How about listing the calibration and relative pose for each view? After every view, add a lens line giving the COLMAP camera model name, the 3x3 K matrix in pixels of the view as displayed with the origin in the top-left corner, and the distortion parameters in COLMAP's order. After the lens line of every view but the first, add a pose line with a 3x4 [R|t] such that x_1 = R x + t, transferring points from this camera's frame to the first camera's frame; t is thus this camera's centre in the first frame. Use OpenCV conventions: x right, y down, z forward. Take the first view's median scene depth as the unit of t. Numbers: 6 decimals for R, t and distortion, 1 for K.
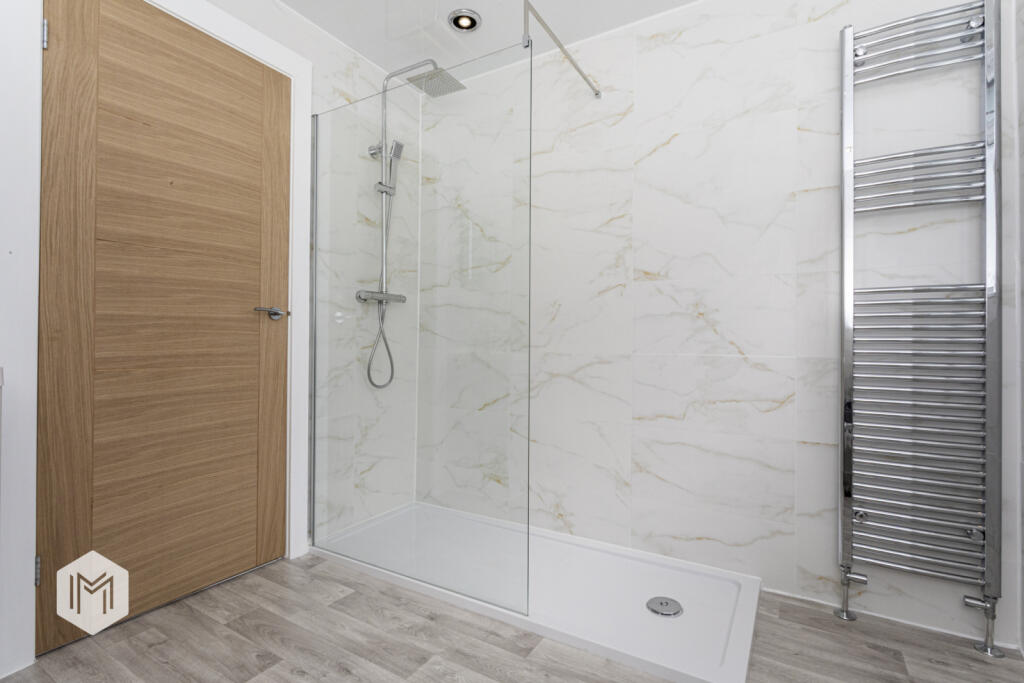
lens RADIAL K [[485.8, 0, 514.0], [0, 485.8, 338.9], [0, 0, 1]] dist [0.004913, -0.000206]
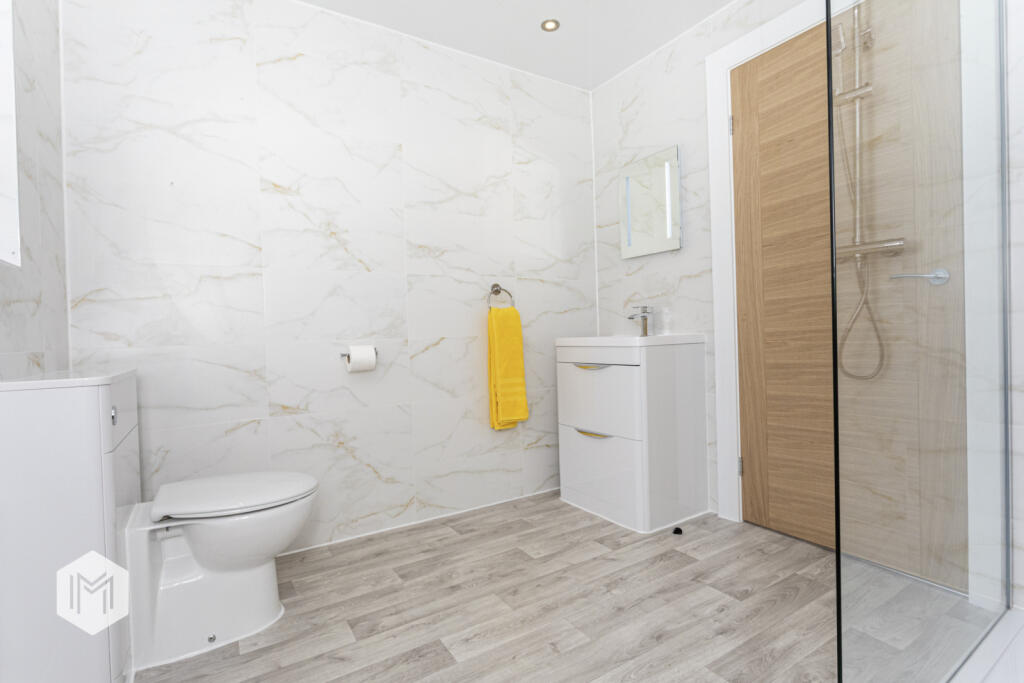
lens RADIAL K [[490.1, 0, 513.7], [0, 490.1, 342.1], [0, 0, 1]] dist [-0.004714, -0.000019]
pose [[-0.446043, 0.023407, -0.894705, 0.684739], [0.029556, 0.999498, 0.011414, 0.029218], [0.894523, -0.021353, -0.446511, 0.950758]]
